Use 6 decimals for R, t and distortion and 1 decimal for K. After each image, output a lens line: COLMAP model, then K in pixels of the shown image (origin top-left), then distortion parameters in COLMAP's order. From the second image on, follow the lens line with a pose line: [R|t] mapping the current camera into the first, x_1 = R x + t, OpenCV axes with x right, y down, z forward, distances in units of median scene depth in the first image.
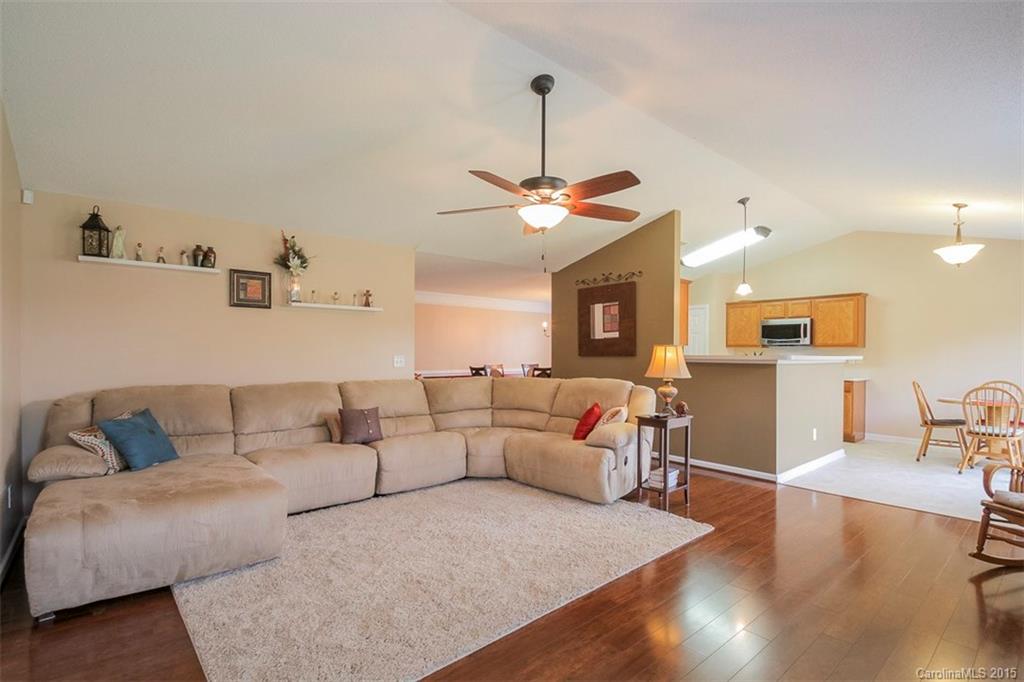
lens RADIAL K [[479.7, 0, 516.2], [0, 479.7, 356.8], [0, 0, 1]] dist [0.000784, -0.000178]
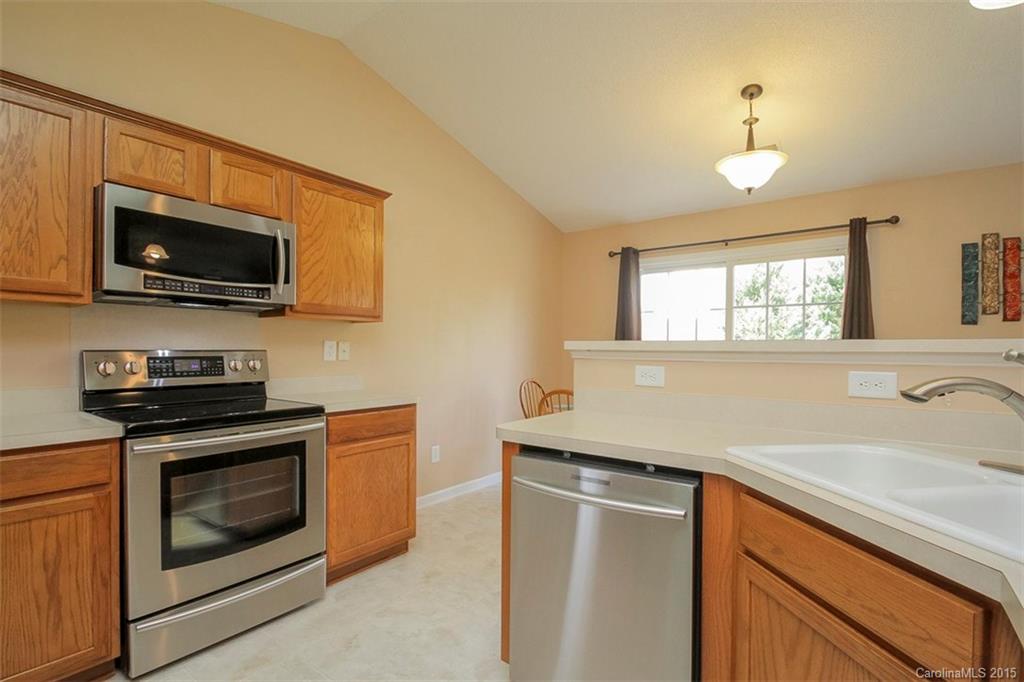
lens RADIAL K [[479.7, 0, 516.2], [0, 479.7, 356.8], [0, 0, 1]] dist [0.000784, -0.000178]
pose [[-0.244831, -0.020455, 0.969350, 0.353710], [0.008227, 0.999698, 0.023173, 0.001210], [-0.969531, 0.013648, -0.244589, 1.247686]]
